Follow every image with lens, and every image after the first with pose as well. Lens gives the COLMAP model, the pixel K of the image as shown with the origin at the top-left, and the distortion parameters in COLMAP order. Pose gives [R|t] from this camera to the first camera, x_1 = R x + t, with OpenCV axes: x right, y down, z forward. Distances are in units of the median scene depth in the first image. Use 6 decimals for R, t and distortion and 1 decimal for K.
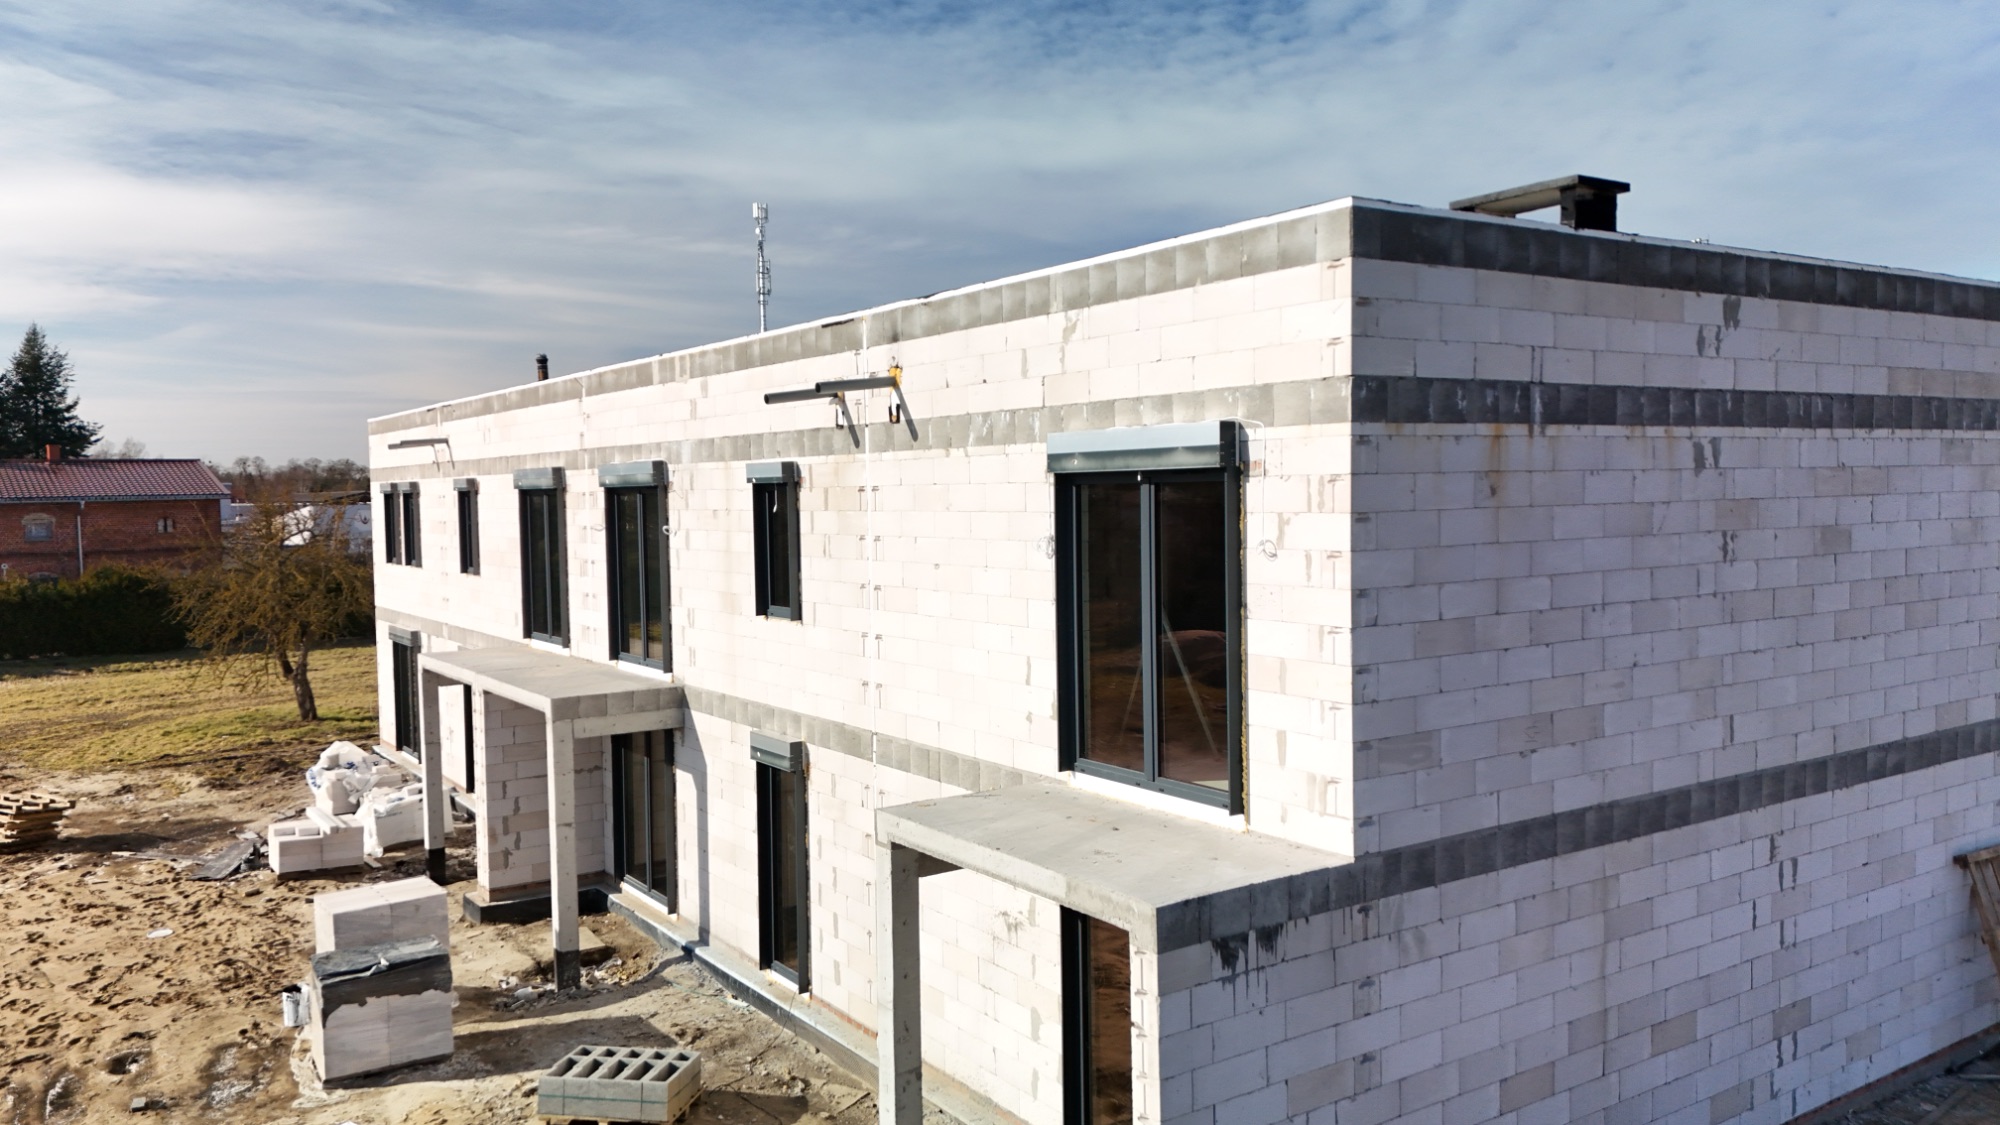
lens RADIAL K [[1466.4, 0, 1000.0], [0, 1466.4, 562.5], [0, 0, 1]] dist [0.074729, -0.071894]
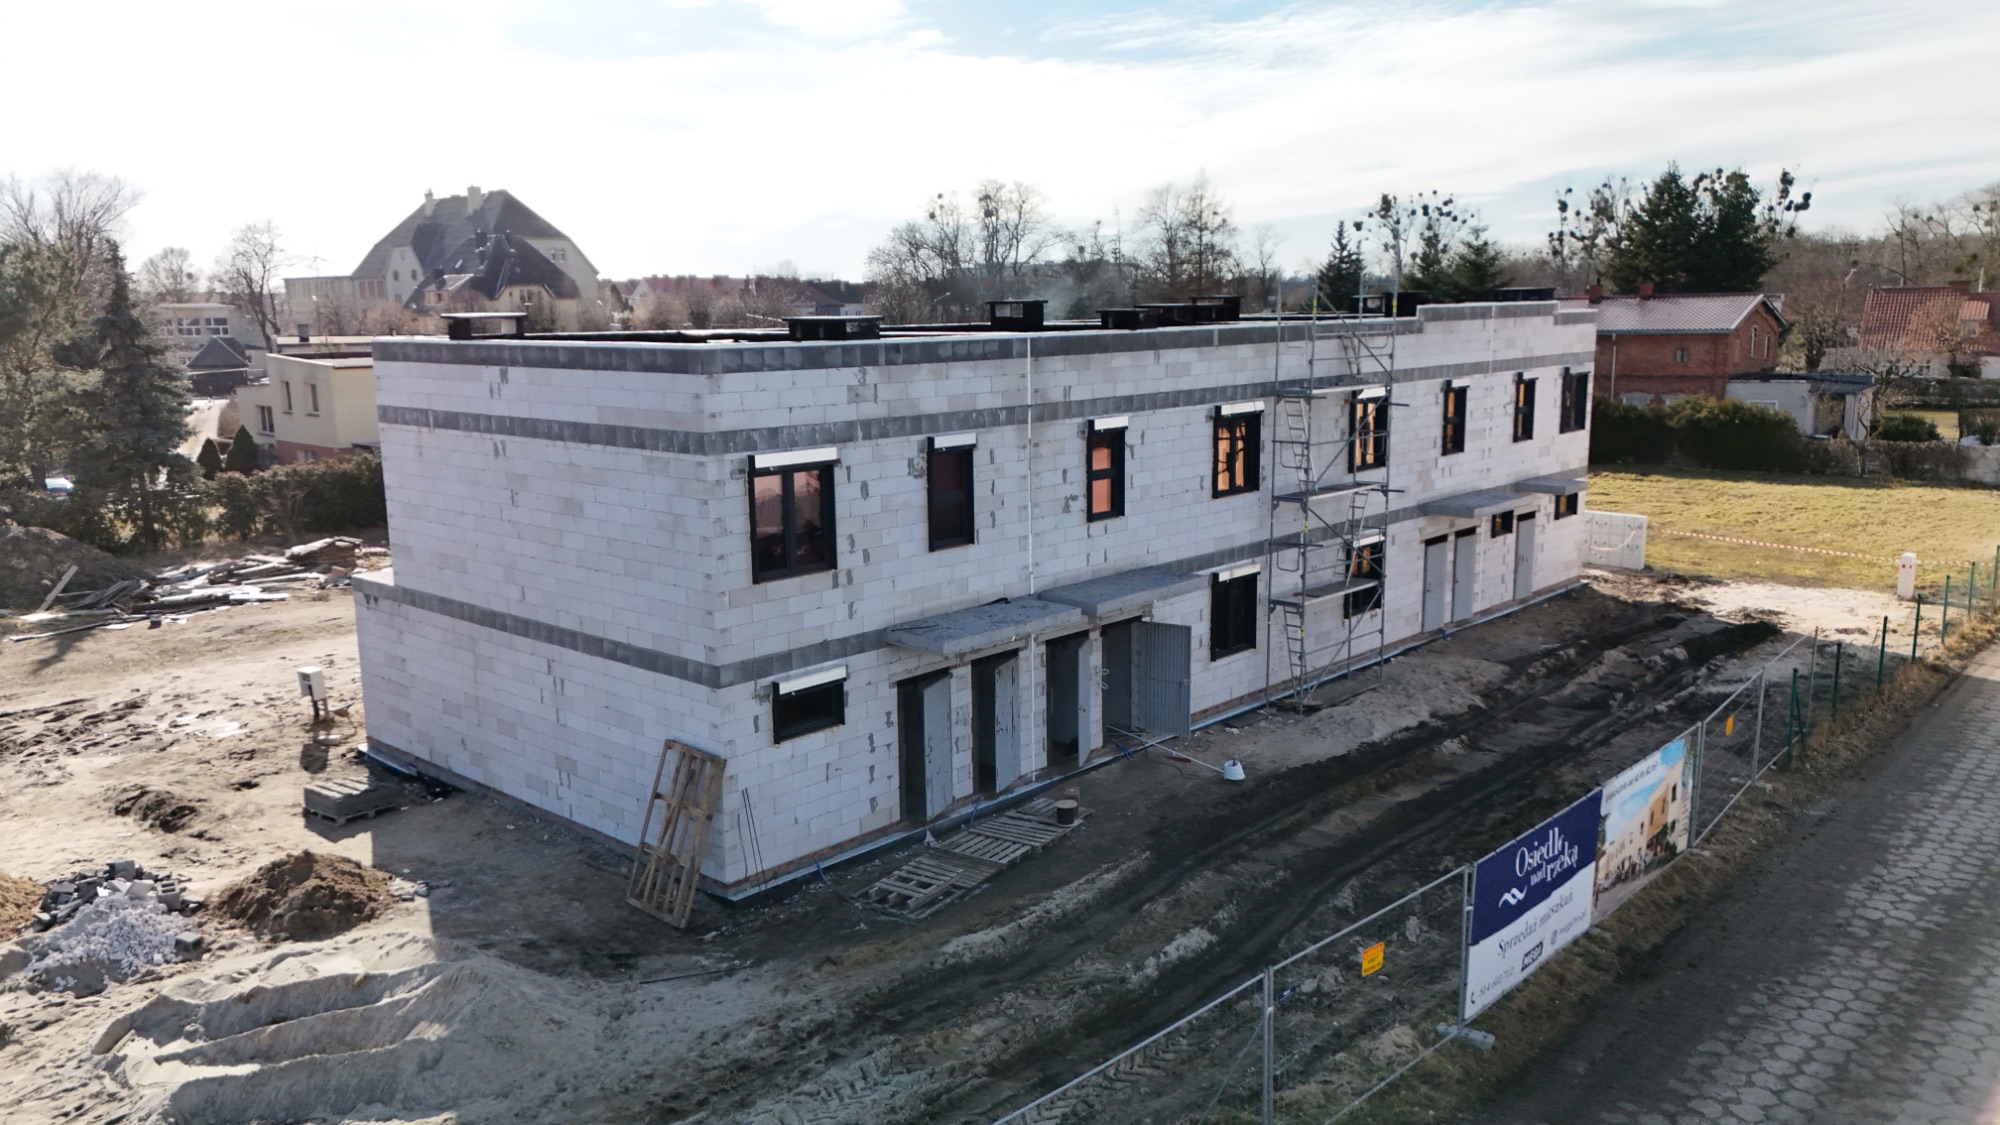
lens RADIAL K [[1466.4, 0, 1000.0], [0, 1466.4, 562.5], [0, 0, 1]] dist [0.074729, -0.071894]
pose [[0.217944, 0.184442, -0.958374, 2.320925], [-0.037247, 0.982836, 0.180680, -0.279114], [0.975250, -0.003682, 0.221073, 1.122755]]
